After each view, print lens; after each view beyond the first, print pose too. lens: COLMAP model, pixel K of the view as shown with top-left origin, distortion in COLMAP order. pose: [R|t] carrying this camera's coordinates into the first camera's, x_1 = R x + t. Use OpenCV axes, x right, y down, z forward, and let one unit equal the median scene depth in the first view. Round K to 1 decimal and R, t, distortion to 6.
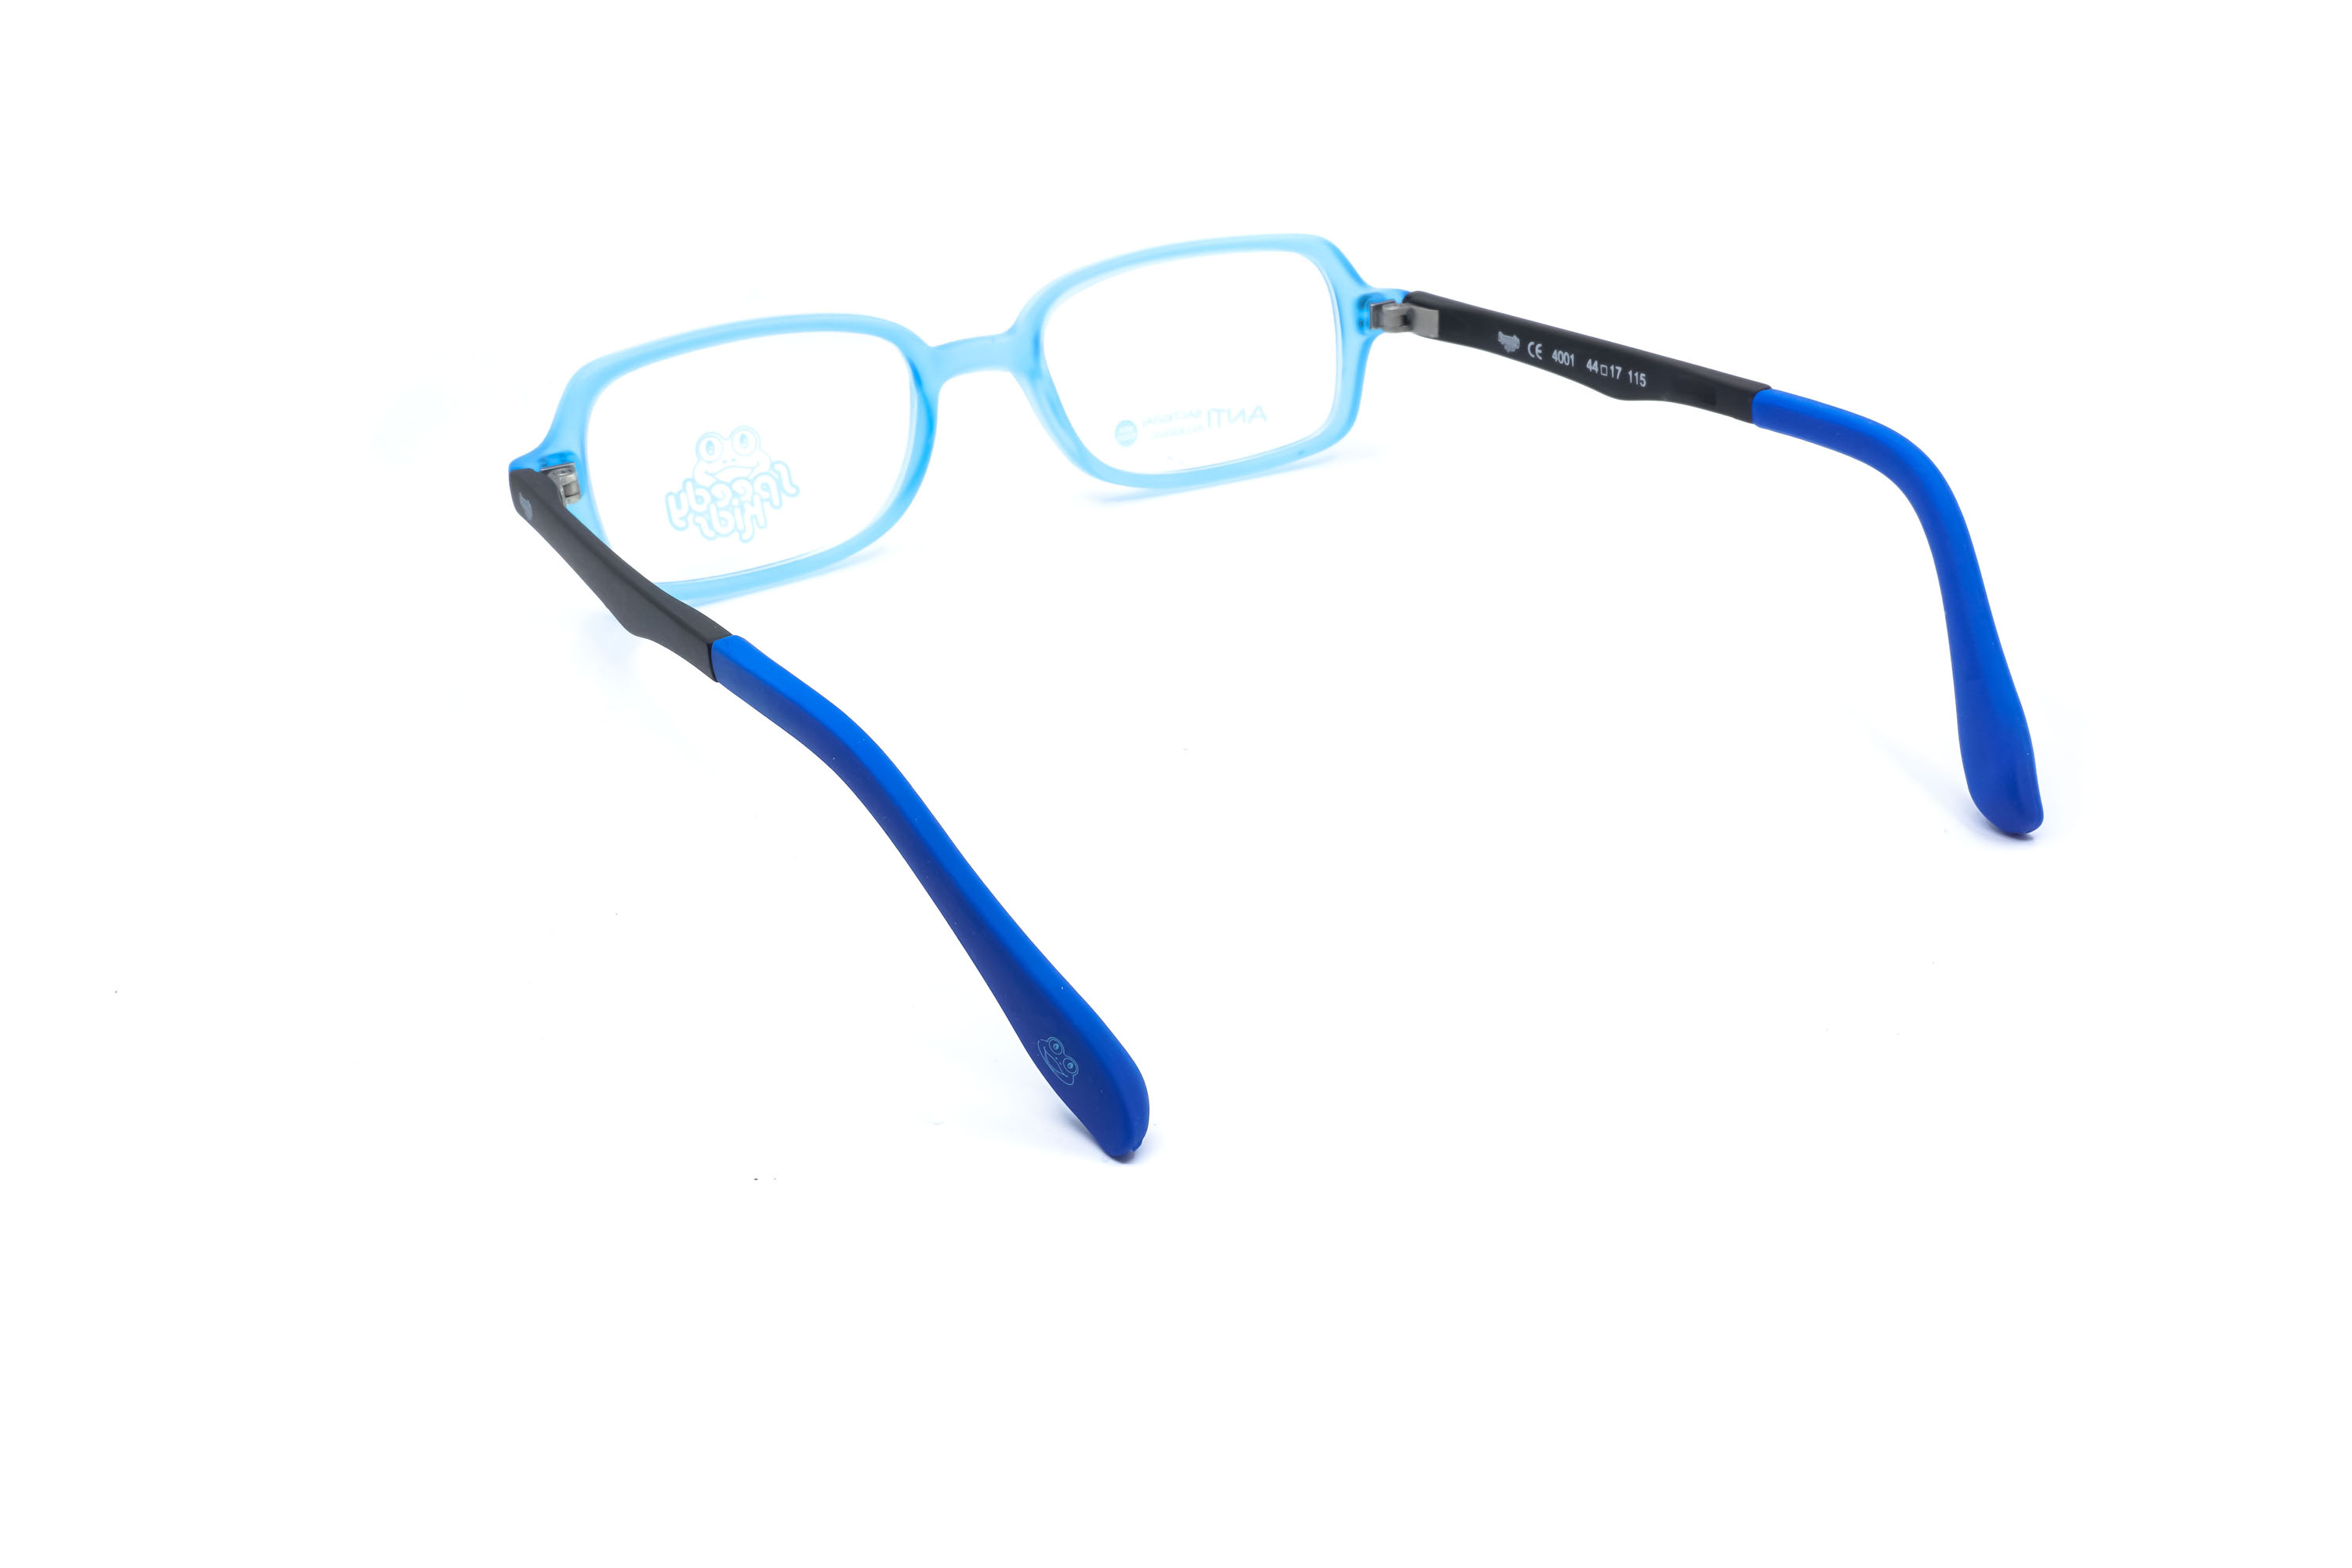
lens RADIAL K [[2398.2, 0, 1179.0], [0, 2398.2, 789.4], [0, 0, 1]] dist [-0.008528, 0.000000]
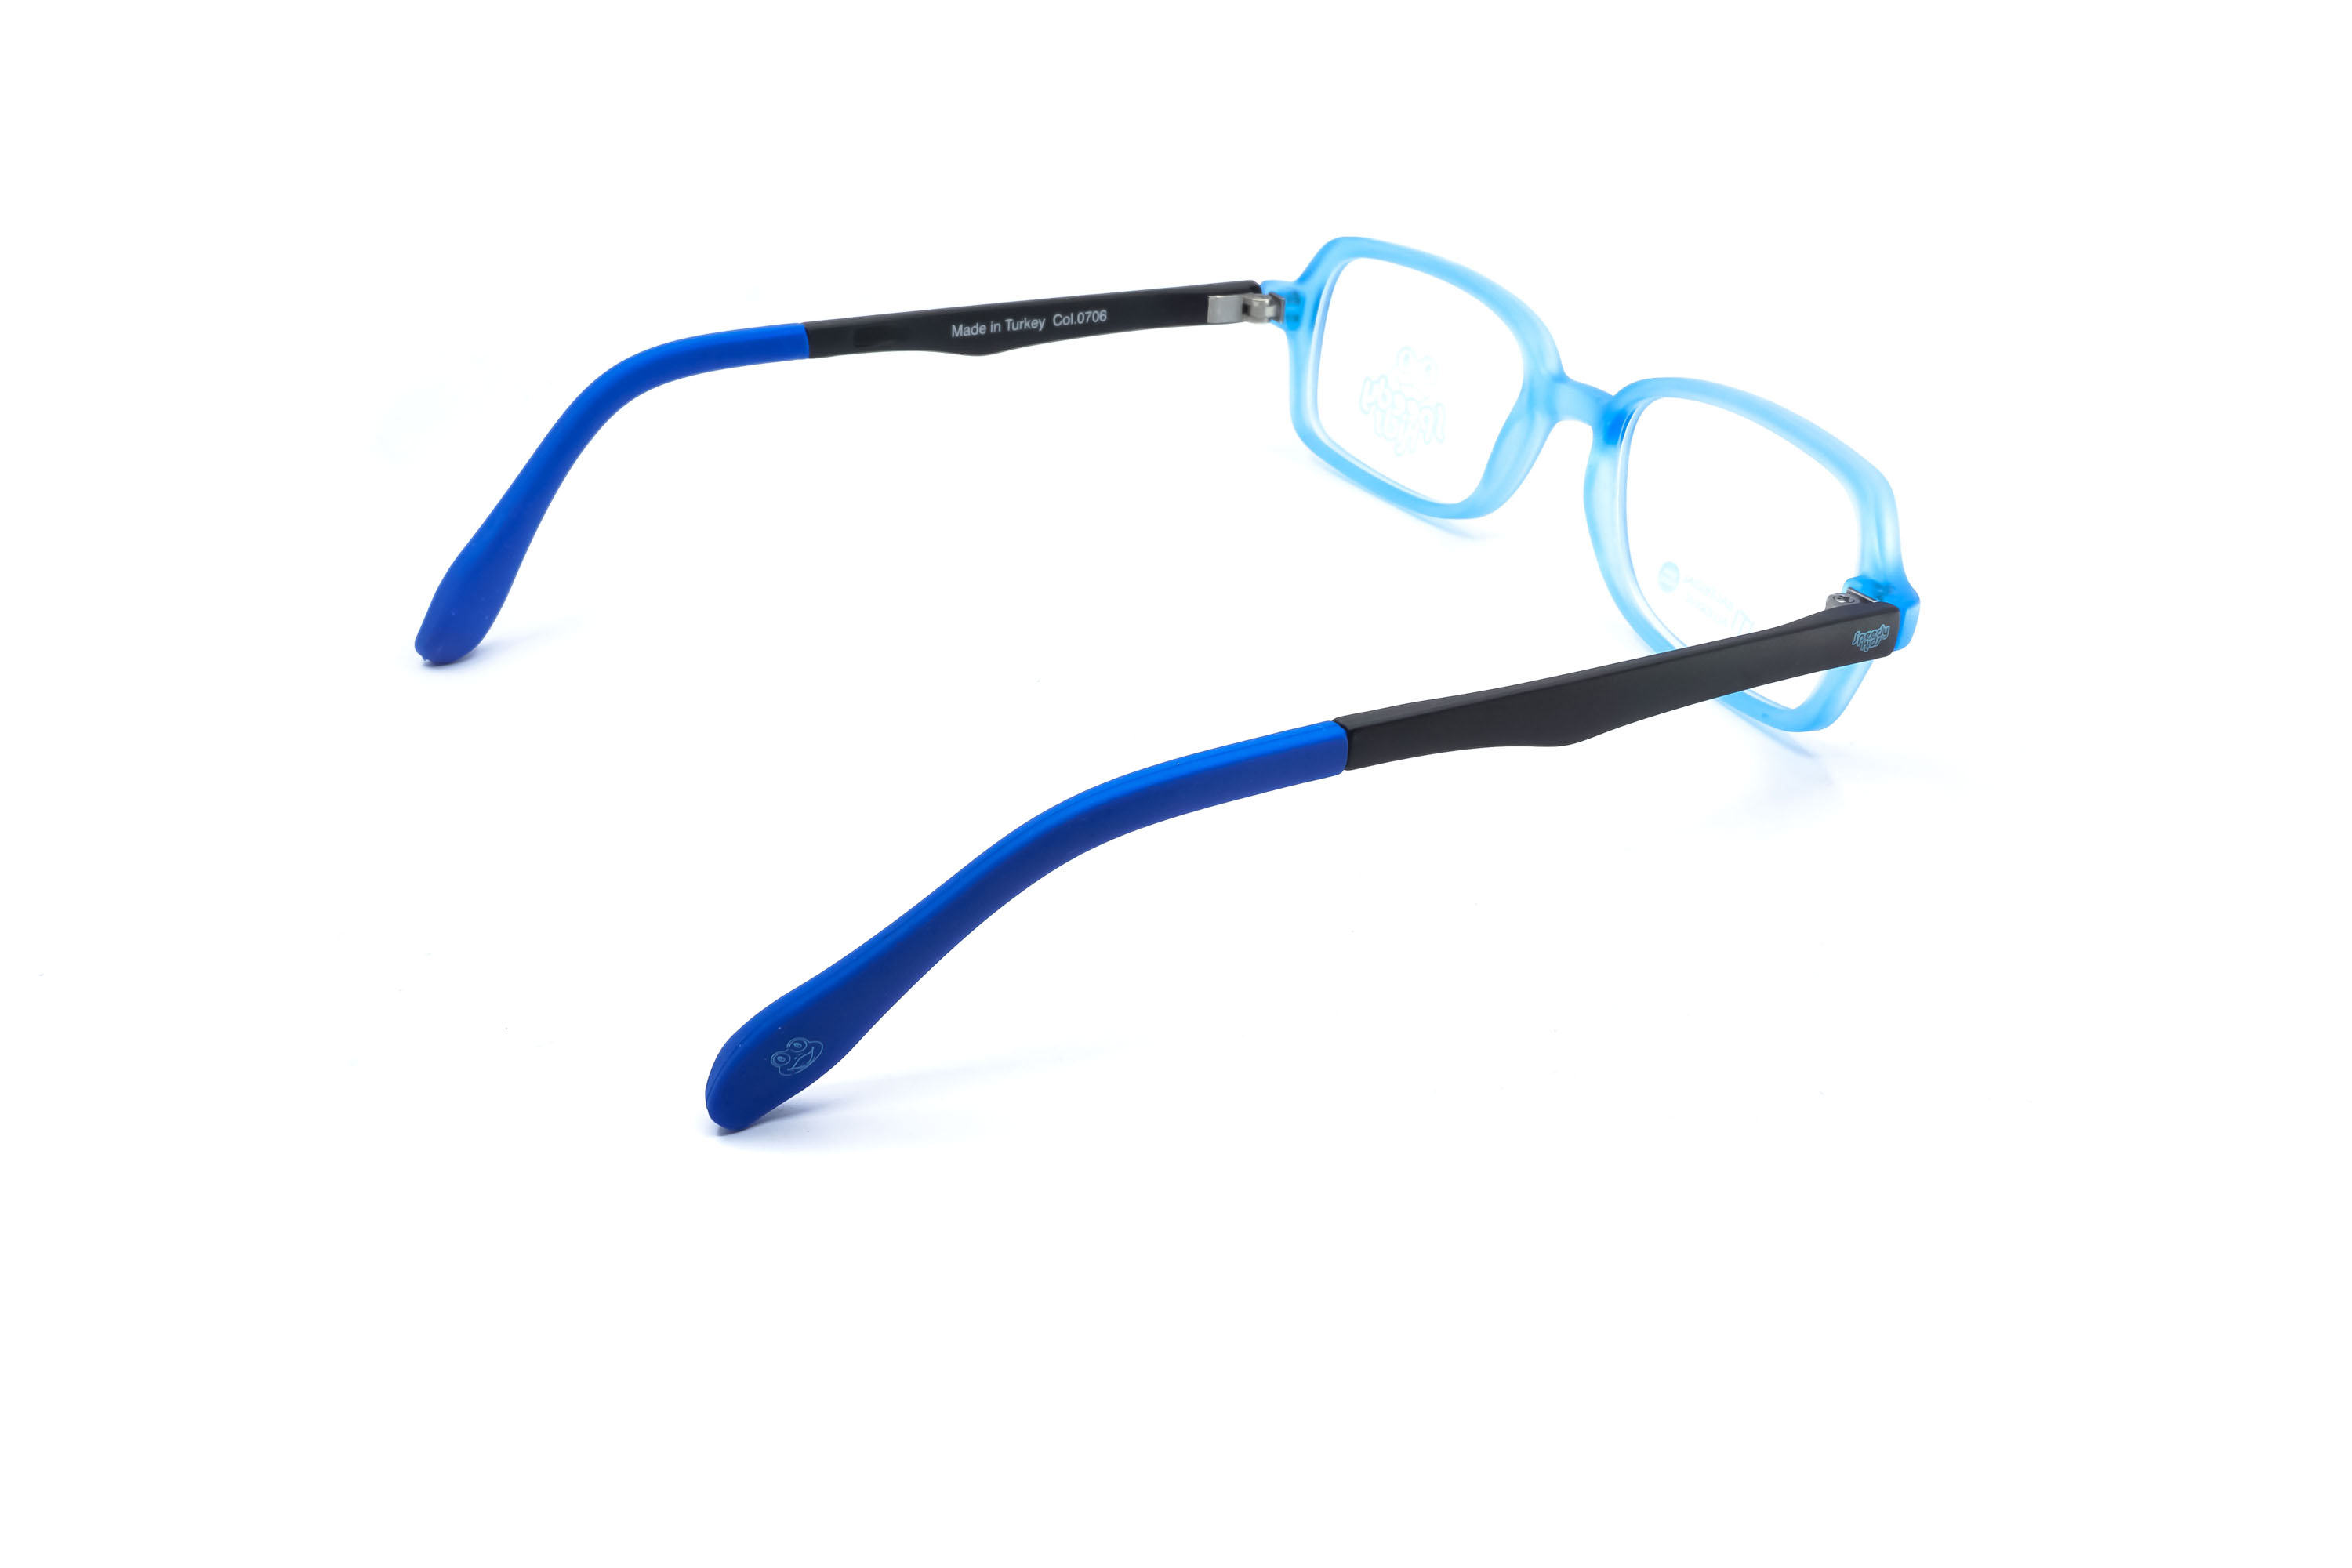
lens RADIAL K [[2398.2, 0, 1174.9], [0, 2398.2, 799.5], [0, 0, 1]] dist [-0.008528, 0.000000]
pose [[-0.015772, 0.497245, -0.867467, 0.827235], [-0.481277, 0.756685, 0.442494, -0.413141], [0.876427, 0.424471, 0.227378, 0.733241]]
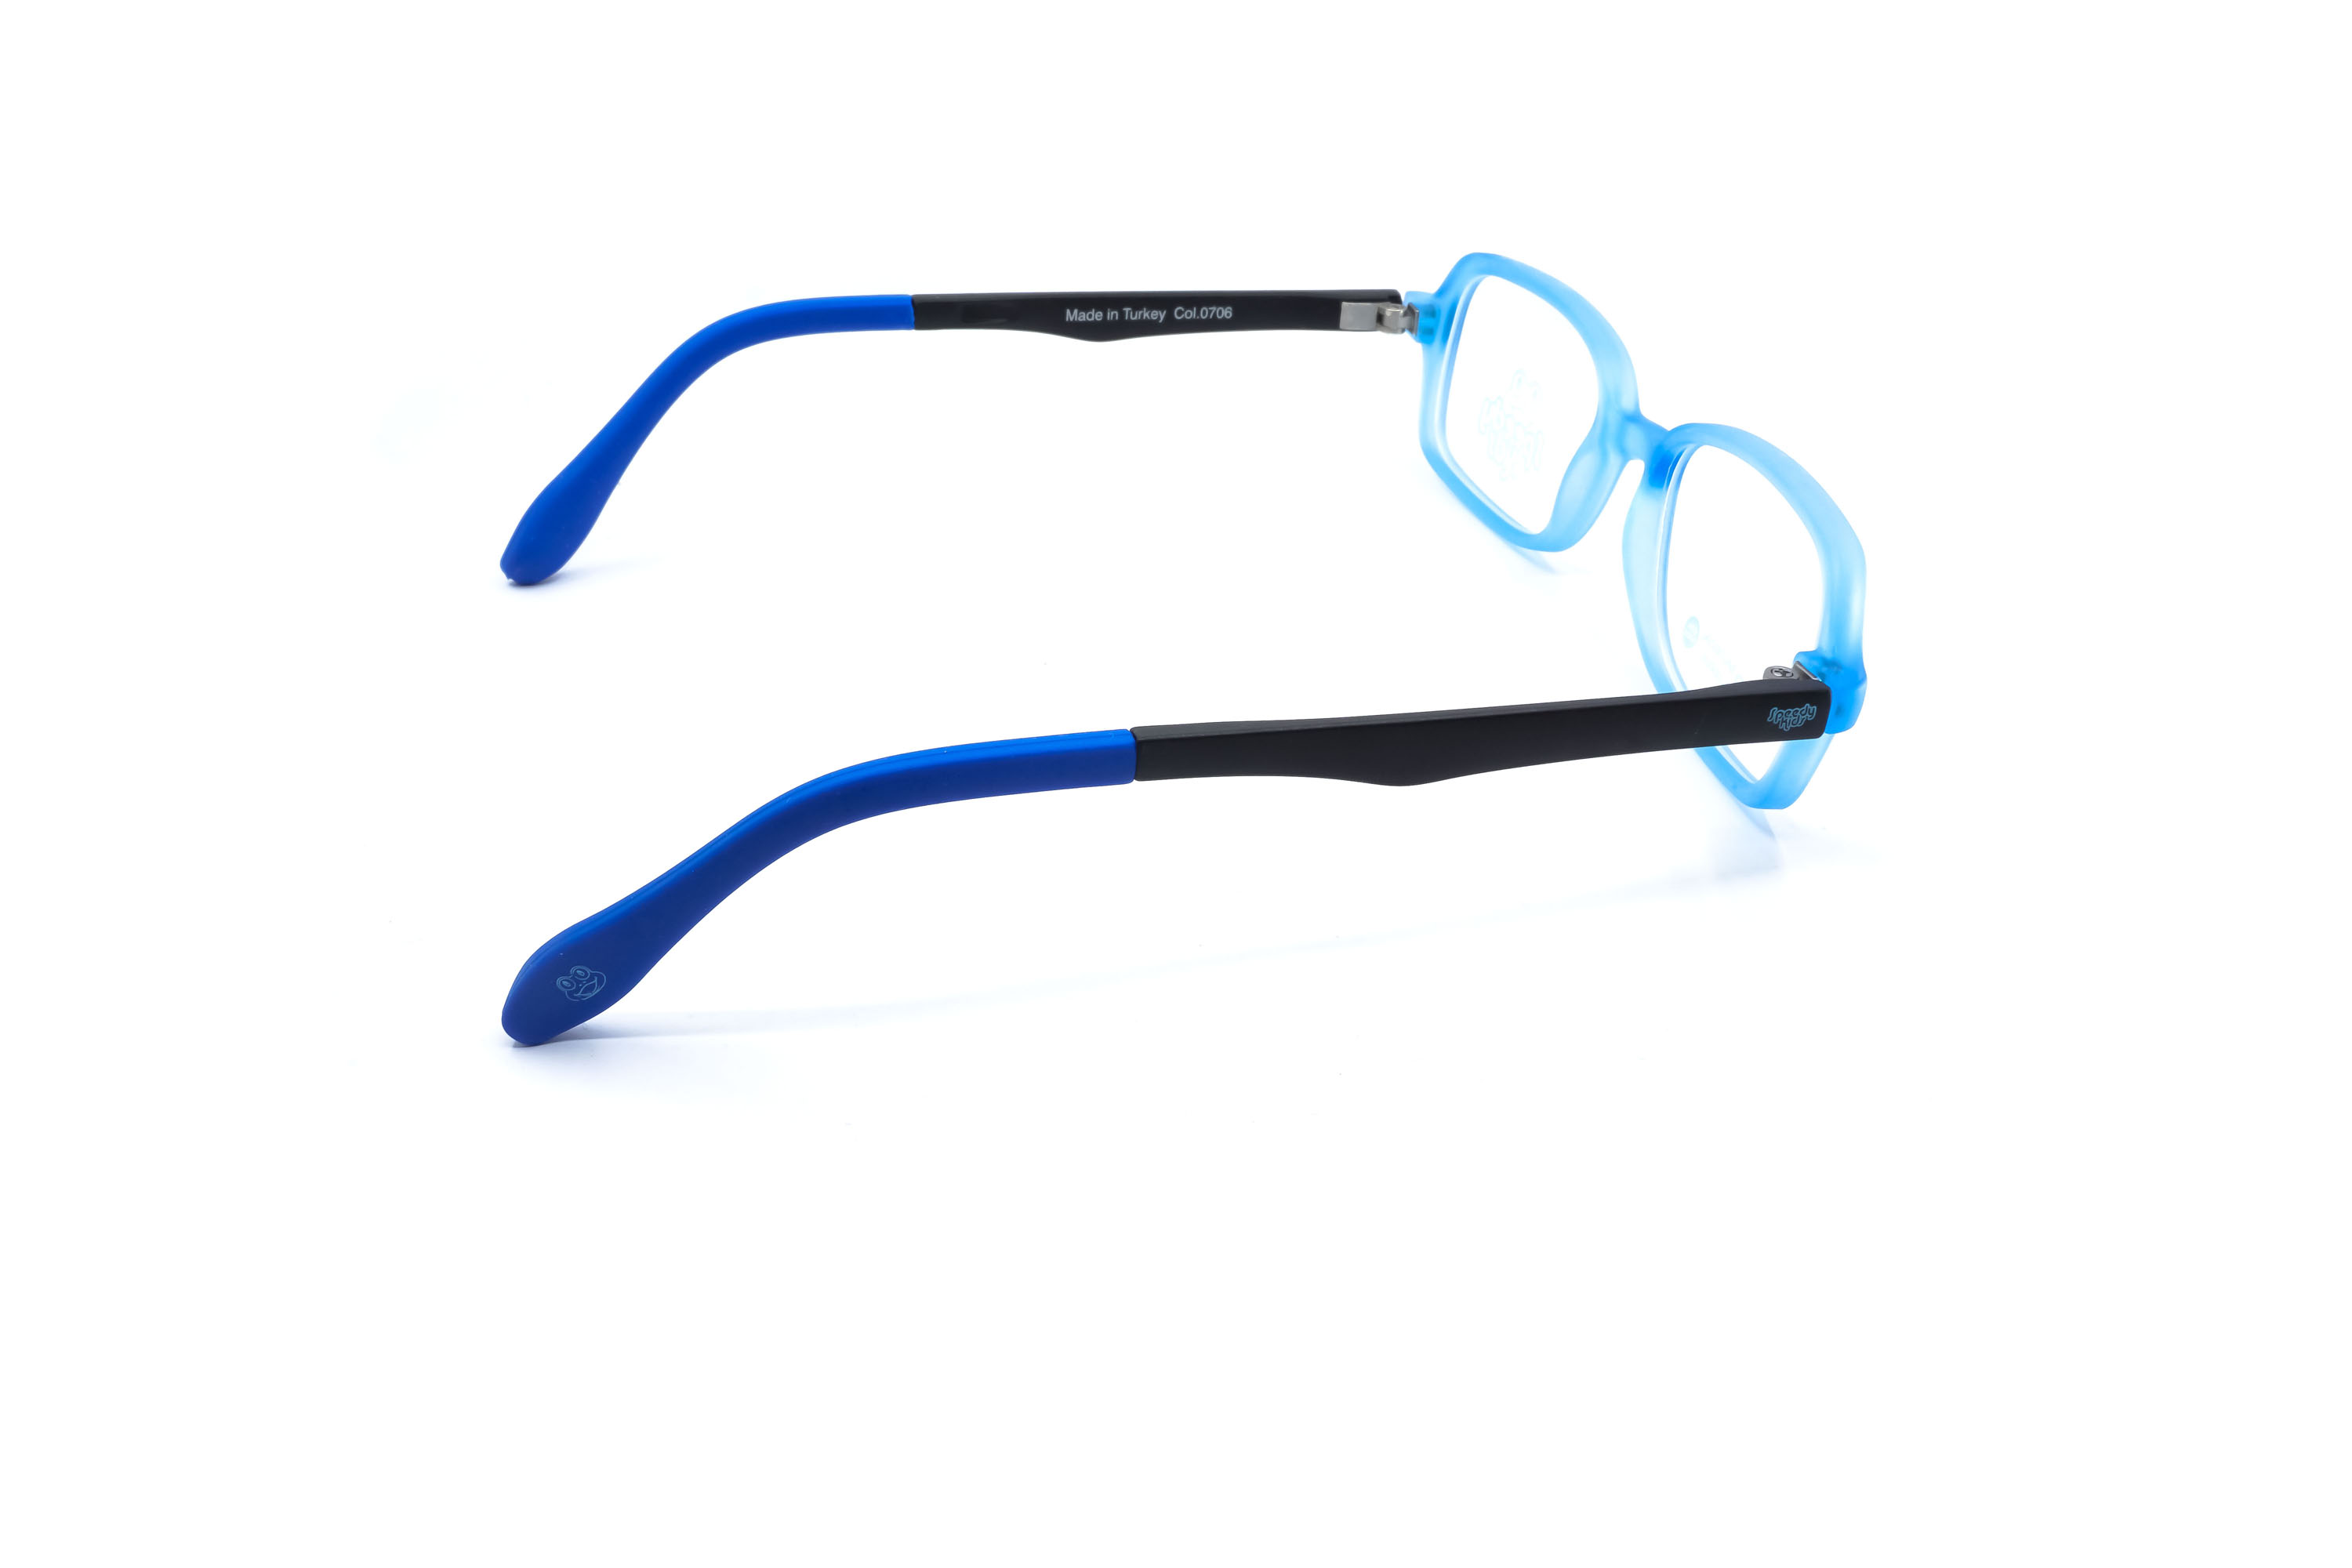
lens RADIAL K [[2398.2, 0, 1168.0], [0, 2398.2, 784.7], [0, 0, 1]] dist [-0.008528, 0.000000]
pose [[-0.274479, 0.477763, -0.834508, 0.796099], [-0.461102, 0.696162, 0.550220, -0.518930], [0.843828, 0.535818, 0.029215, 0.916380]]
